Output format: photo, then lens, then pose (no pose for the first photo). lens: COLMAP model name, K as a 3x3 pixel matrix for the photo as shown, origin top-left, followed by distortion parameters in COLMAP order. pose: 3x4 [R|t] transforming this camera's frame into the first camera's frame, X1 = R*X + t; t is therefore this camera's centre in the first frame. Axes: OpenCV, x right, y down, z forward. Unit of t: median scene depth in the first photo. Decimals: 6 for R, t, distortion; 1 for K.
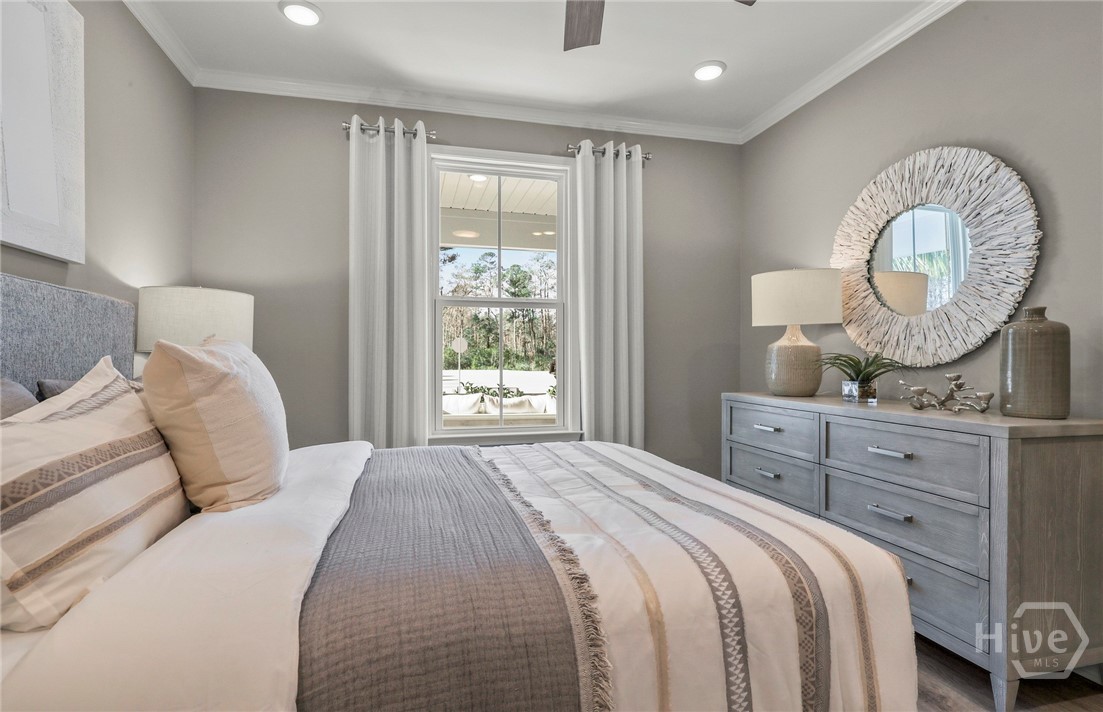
lens RADIAL K [[534.2, 0, 551.5], [0, 534.2, 356.0], [0, 0, 1]] dist [0.000516, 0.000178]
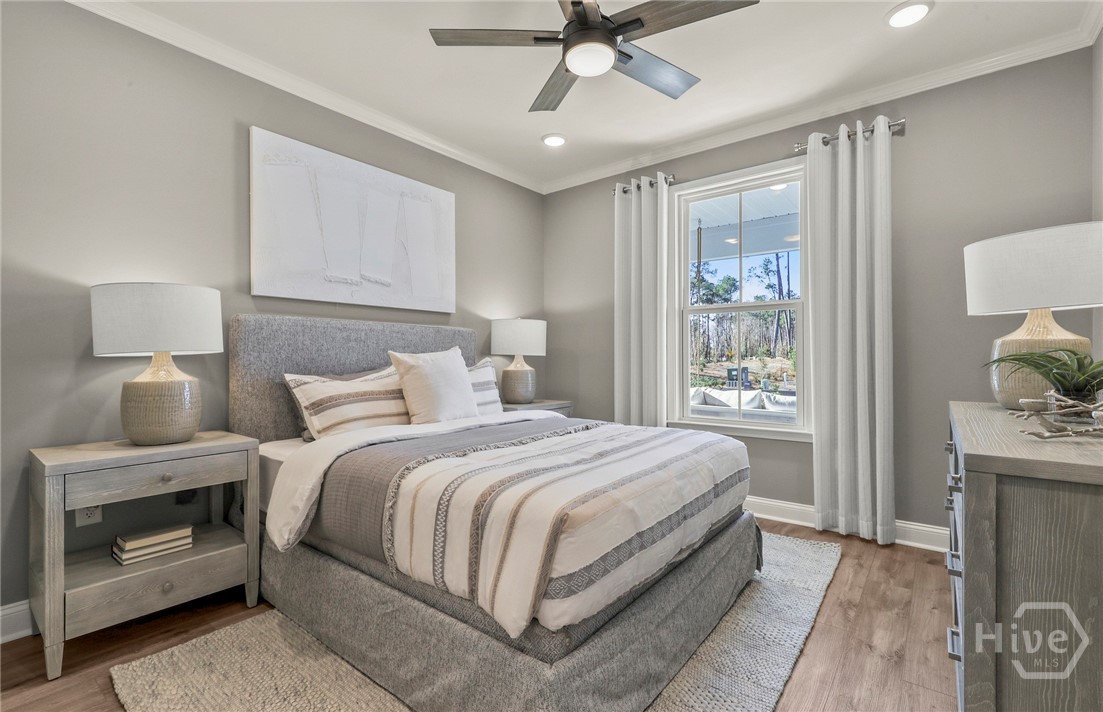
lens RADIAL K [[489.9, 0, 551.5], [0, 489.9, 356.0], [0, 0, 1]] dist [-0.001074, -0.000202]
pose [[0.609784, -0.005594, -0.792548, 0.533666], [0.005384, 0.999981, -0.002915, 0.000787], [0.792549, -0.002490, 0.609803, 0.087152]]
